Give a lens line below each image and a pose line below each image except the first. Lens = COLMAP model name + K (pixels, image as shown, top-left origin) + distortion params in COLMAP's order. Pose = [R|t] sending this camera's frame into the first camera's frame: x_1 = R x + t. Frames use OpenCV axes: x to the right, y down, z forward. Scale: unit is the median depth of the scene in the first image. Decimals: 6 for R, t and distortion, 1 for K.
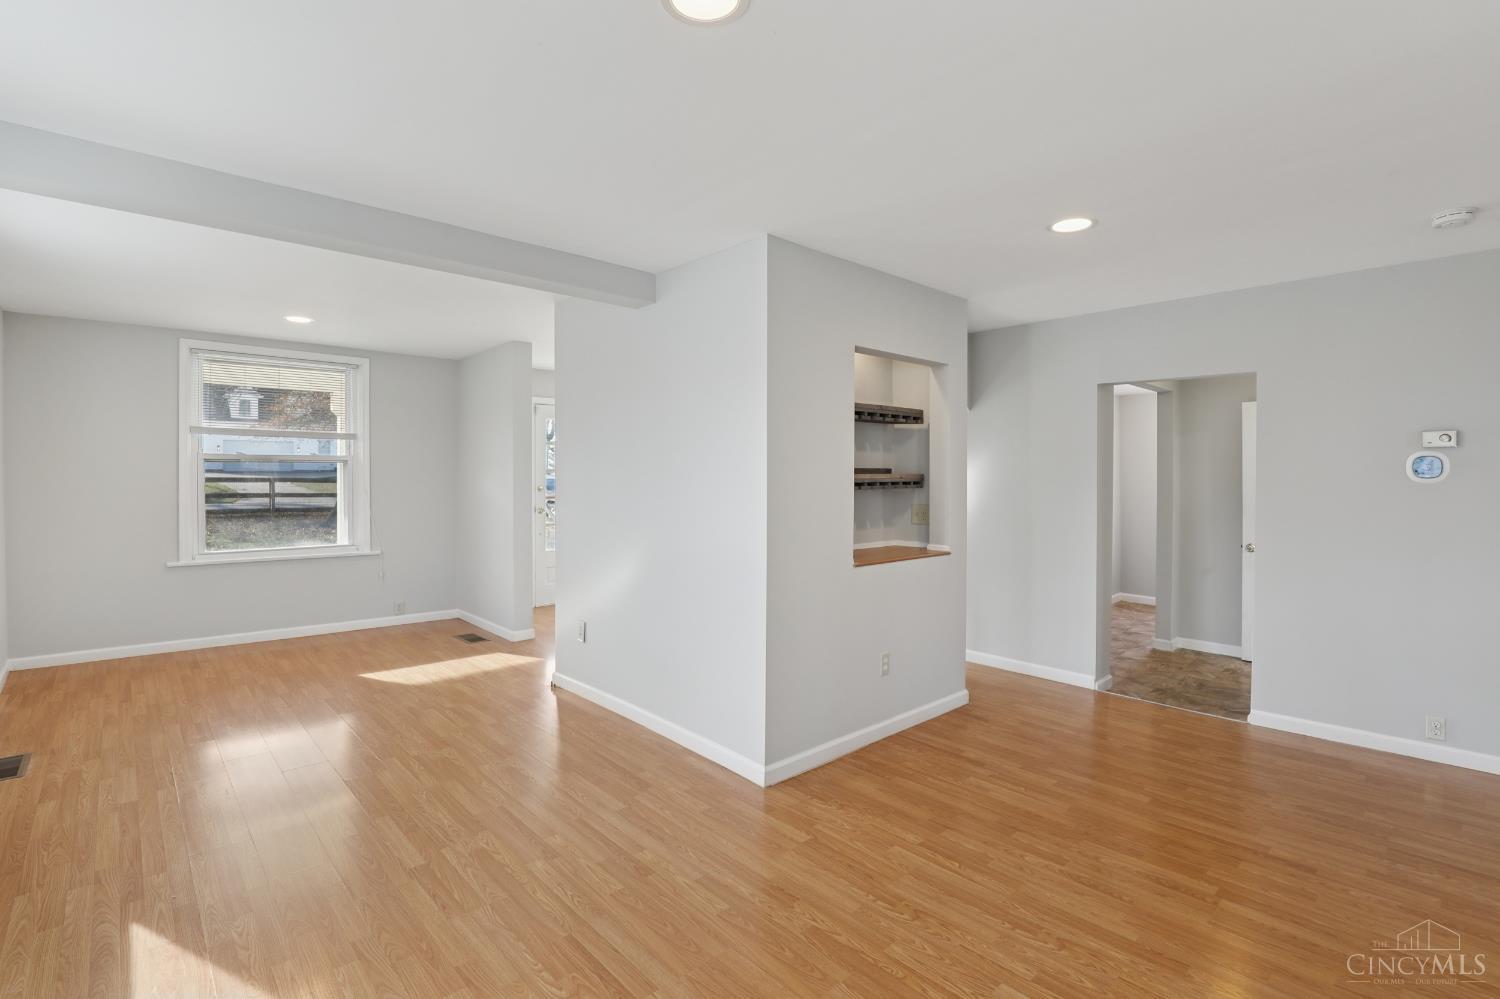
lens RADIAL K [[703.1, 0, 745.8], [0, 703.1, 478.1], [0, 0, 1]] dist [-0.026844, 0.000869]
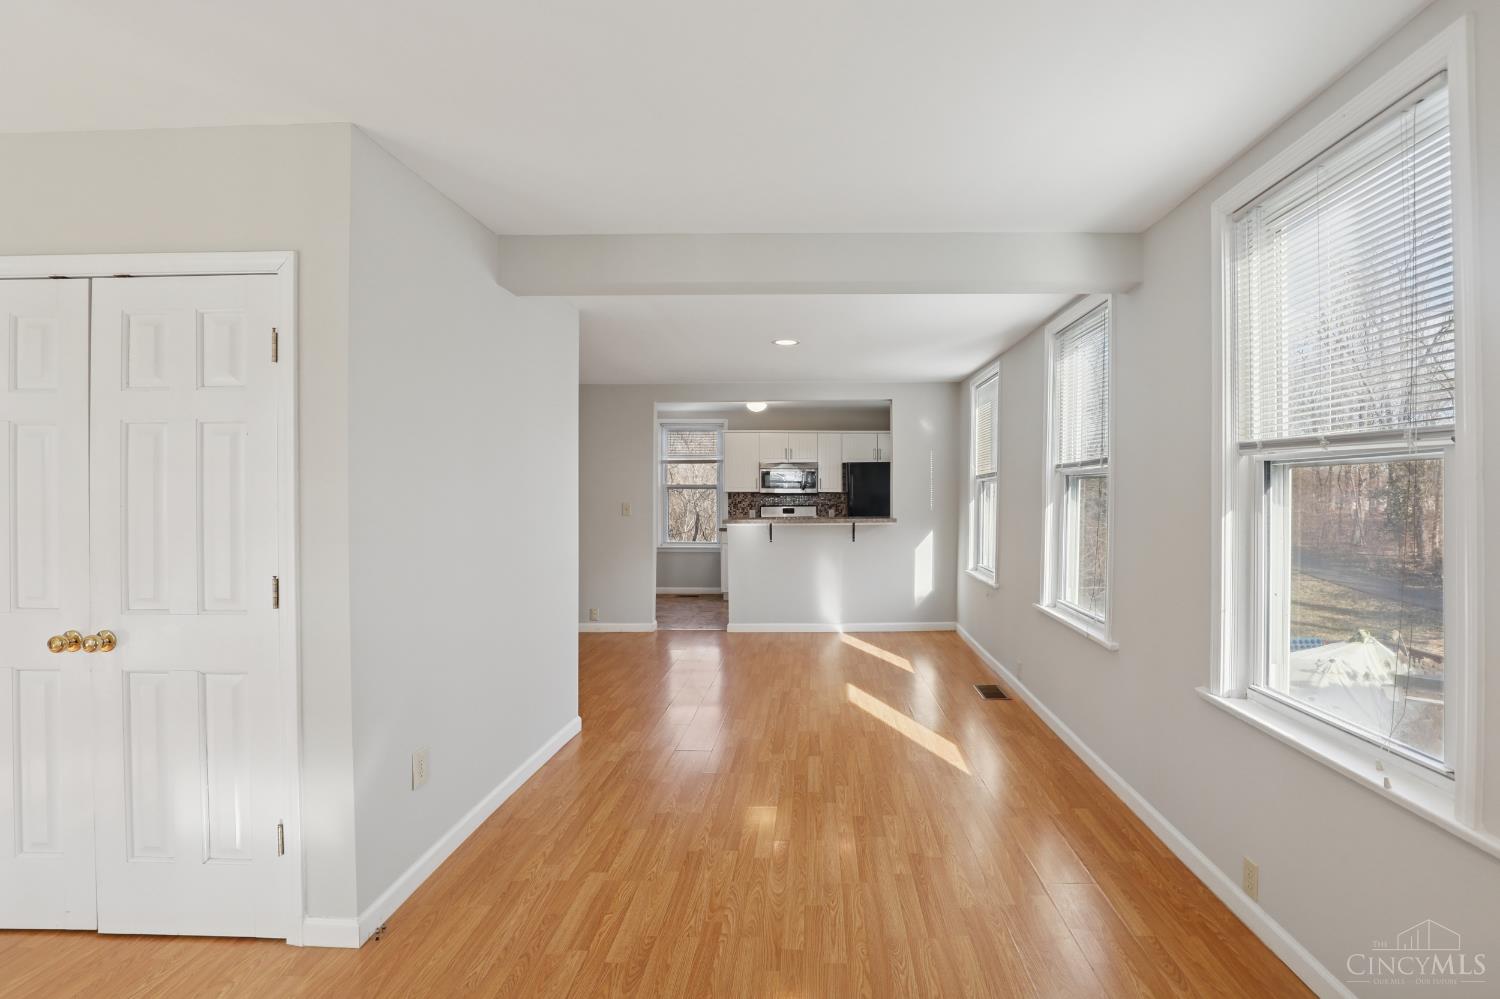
lens RADIAL K [[706.7, 0, 791.0], [0, 706.7, 480.4], [0, 0, 1]] dist [-0.031927, 0.000171]
pose [[-0.713885, 0.009432, 0.700199, -1.119634], [0.003179, 0.999943, -0.010228, -0.009579], [-0.700256, -0.005076, -0.713874, 1.580924]]
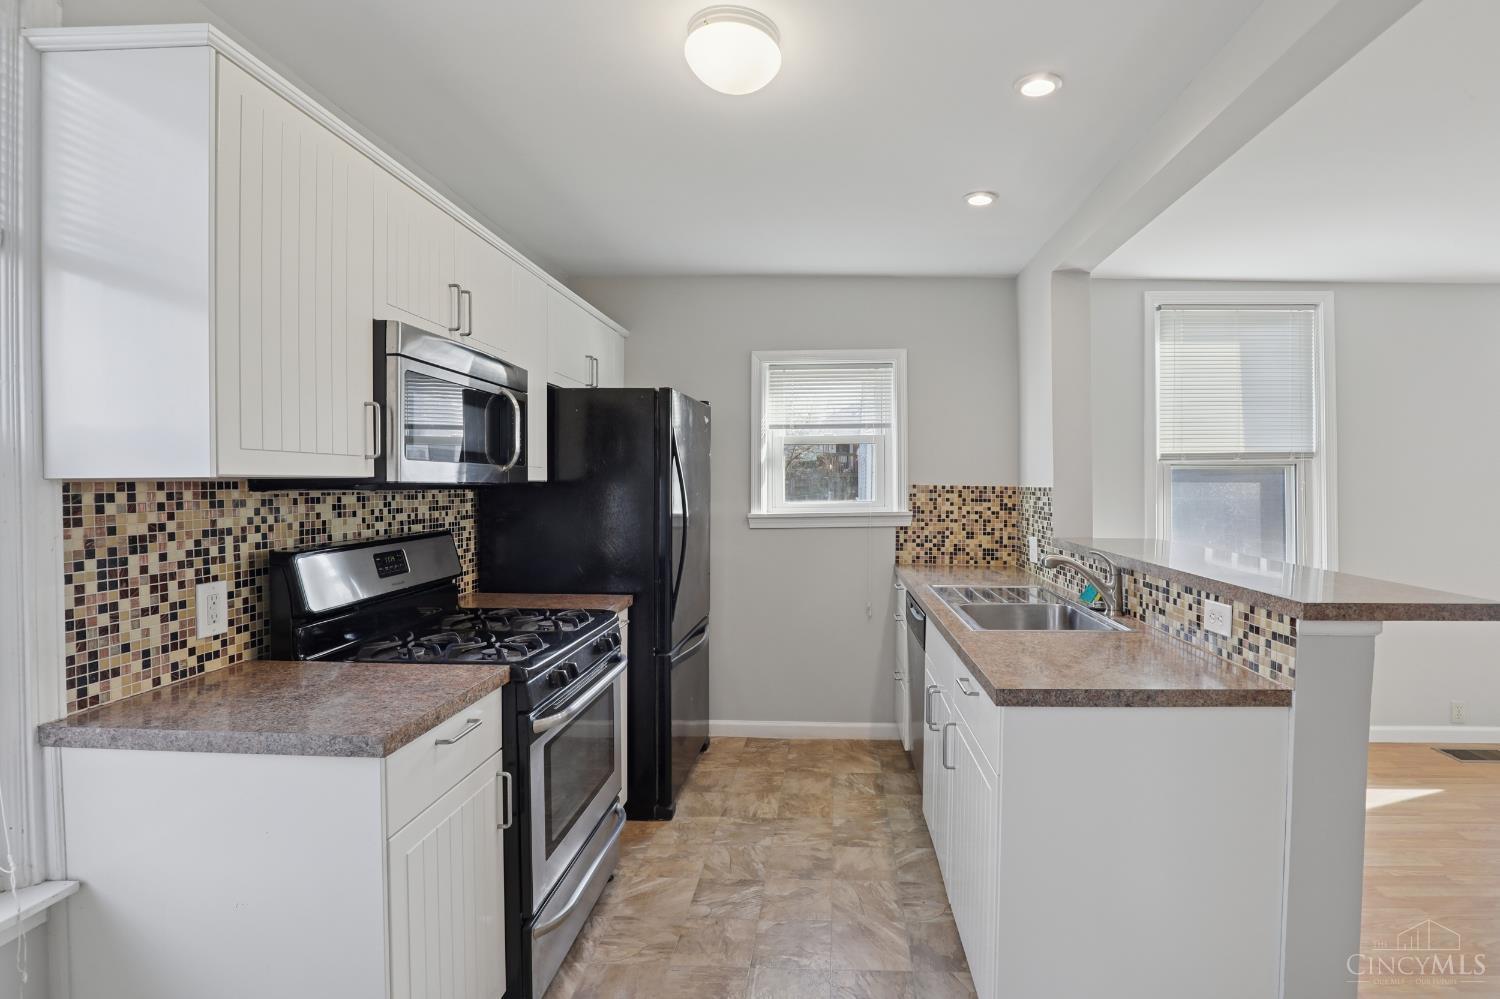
lens RADIAL K [[721.2, 0, 820.8], [0, 721.2, 486.0], [0, 0, 1]] dist [-0.035285, 0.005682]
pose [[-0.702723, -0.000085, -0.711464, 1.100223], [-0.008548, 0.999929, 0.008324, 0.006101], [0.711412, 0.011931, -0.702674, 0.259492]]
